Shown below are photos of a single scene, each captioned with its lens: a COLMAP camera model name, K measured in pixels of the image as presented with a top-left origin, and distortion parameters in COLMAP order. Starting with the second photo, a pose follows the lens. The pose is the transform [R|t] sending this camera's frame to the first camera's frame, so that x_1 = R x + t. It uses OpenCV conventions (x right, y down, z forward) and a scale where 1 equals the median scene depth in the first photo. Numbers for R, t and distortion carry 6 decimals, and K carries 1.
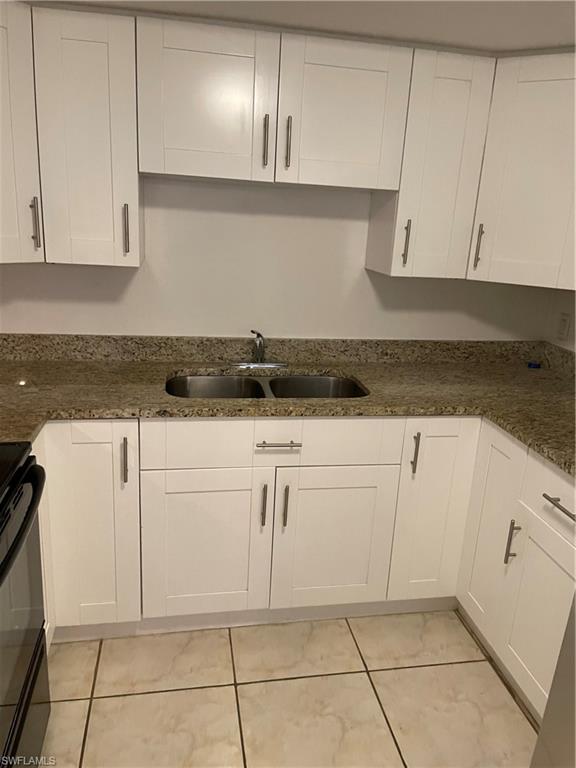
lens RADIAL K [[589.1, 0, 291.4], [0, 589.1, 381.4], [0, 0, 1]] dist [0.085743, -0.114650]
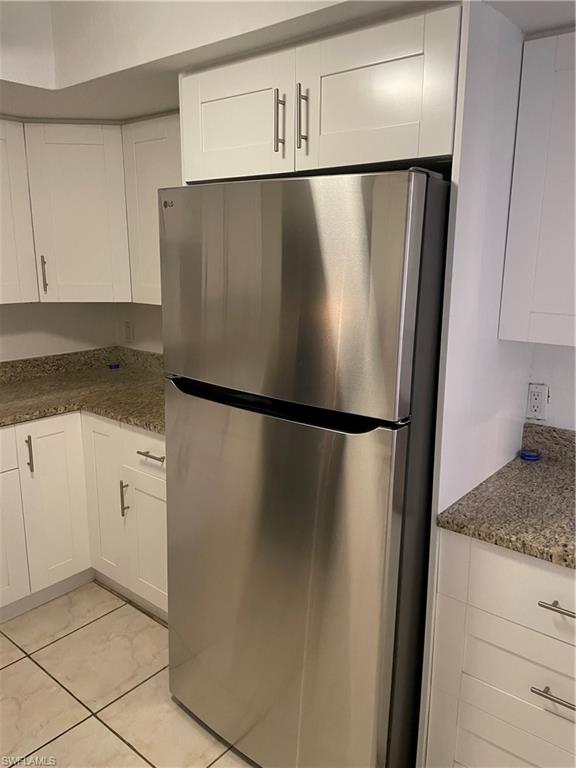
lens RADIAL K [[589.1, 0, 291.4], [0, 589.1, 381.4], [0, 0, 1]] dist [0.085743, -0.114650]
pose [[0.770457, -0.190056, 0.608502, -0.075709], [0.215432, 0.975992, 0.032066, 0.054773], [-0.599987, 0.106385, 0.792904, -0.232872]]
